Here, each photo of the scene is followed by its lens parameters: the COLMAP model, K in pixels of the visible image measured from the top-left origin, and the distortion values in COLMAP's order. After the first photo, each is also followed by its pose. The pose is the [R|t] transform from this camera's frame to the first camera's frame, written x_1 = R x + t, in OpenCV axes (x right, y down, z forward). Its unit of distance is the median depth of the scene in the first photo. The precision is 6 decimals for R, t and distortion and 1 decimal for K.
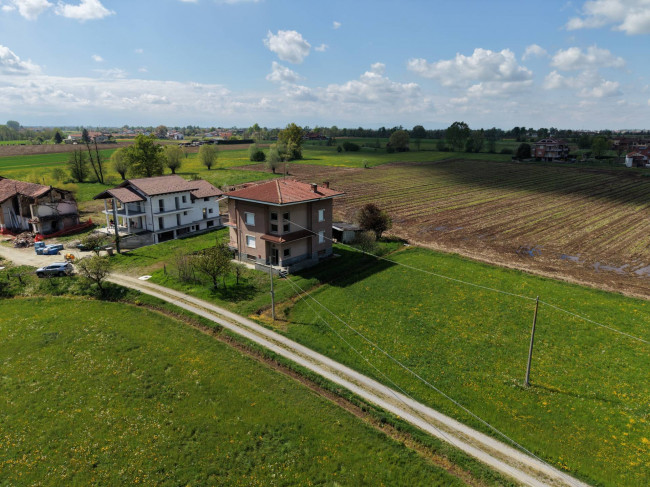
lens RADIAL K [[426.3, 0, 325.0], [0, 426.3, 243.5], [0, 0, 1]] dist [0.004136, 0.000047]
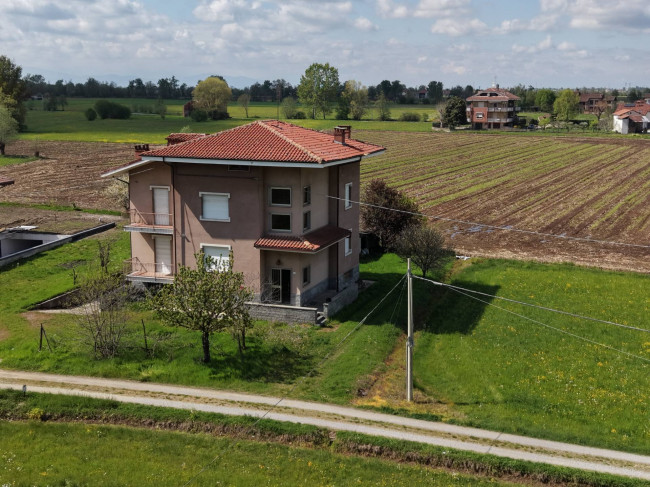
lens RADIAL K [[850.9, 0, 325.0], [0, 850.9, 243.5], [0, 0, 1]] dist [0.036292, 0.018544]
pose [[0.939967, -0.059335, 0.336068, -0.382316], [0.085445, 0.994322, -0.063431, 0.047526], [-0.330396, 0.088338, 0.939699, 0.138195]]
